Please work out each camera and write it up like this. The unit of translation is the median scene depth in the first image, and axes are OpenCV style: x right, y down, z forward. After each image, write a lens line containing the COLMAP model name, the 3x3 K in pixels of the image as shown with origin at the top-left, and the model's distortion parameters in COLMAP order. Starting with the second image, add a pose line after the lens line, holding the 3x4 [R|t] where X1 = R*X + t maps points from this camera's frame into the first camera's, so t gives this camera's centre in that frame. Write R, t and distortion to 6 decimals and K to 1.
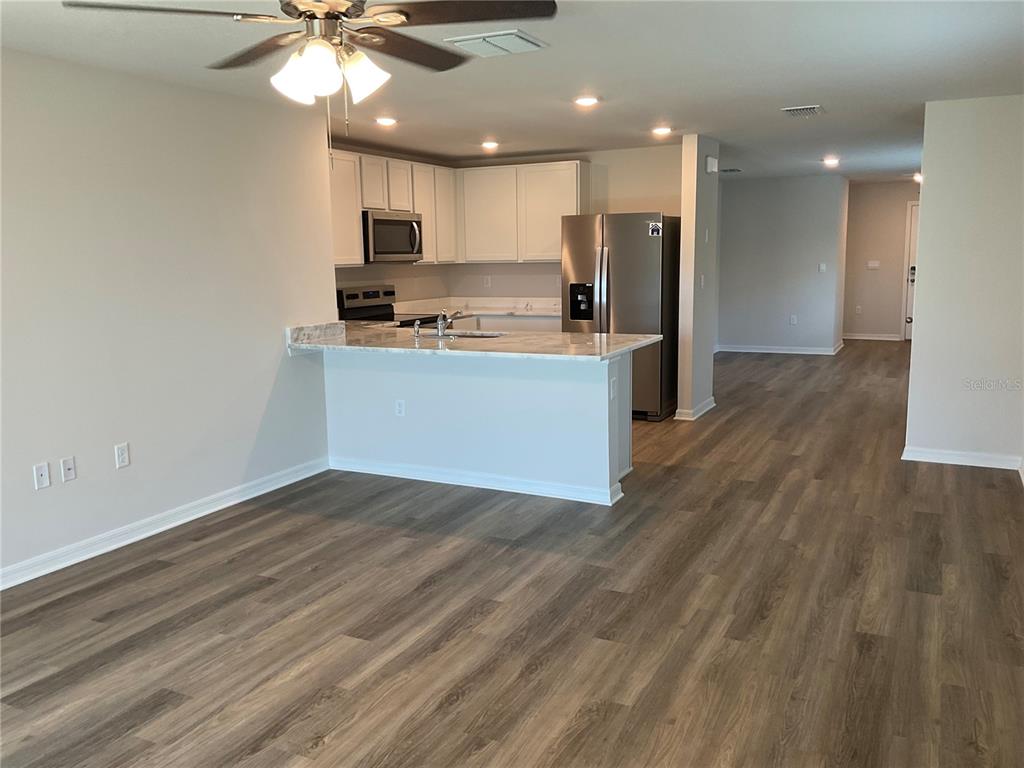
lens RADIAL K [[856.6, 0, 512.0], [0, 856.6, 384.0], [0, 0, 1]] dist [0.163395, -0.272523]
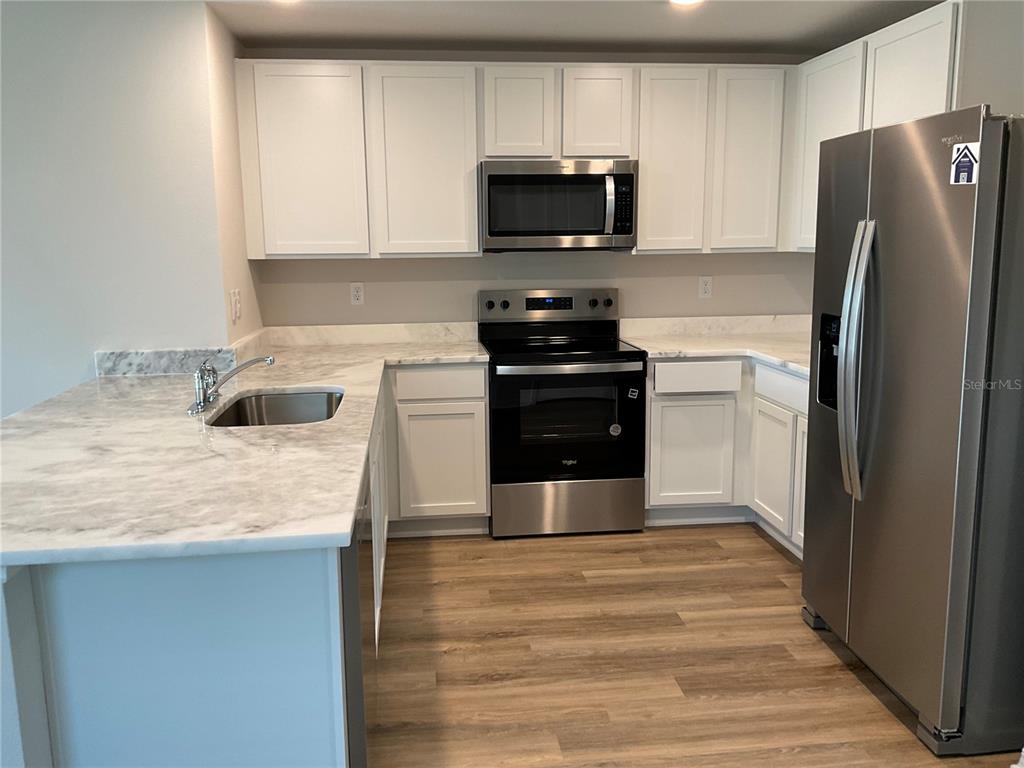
lens RADIAL K [[874.7, 0, 512.0], [0, 874.7, 384.0], [0, 0, 1]] dist [0.060358, 0.005255]
pose [[0.548599, 0.150929, -0.822350, 0.351205], [-0.127121, 0.987194, 0.096379, -0.111418], [0.826365, 0.051665, 0.560760, 0.691247]]
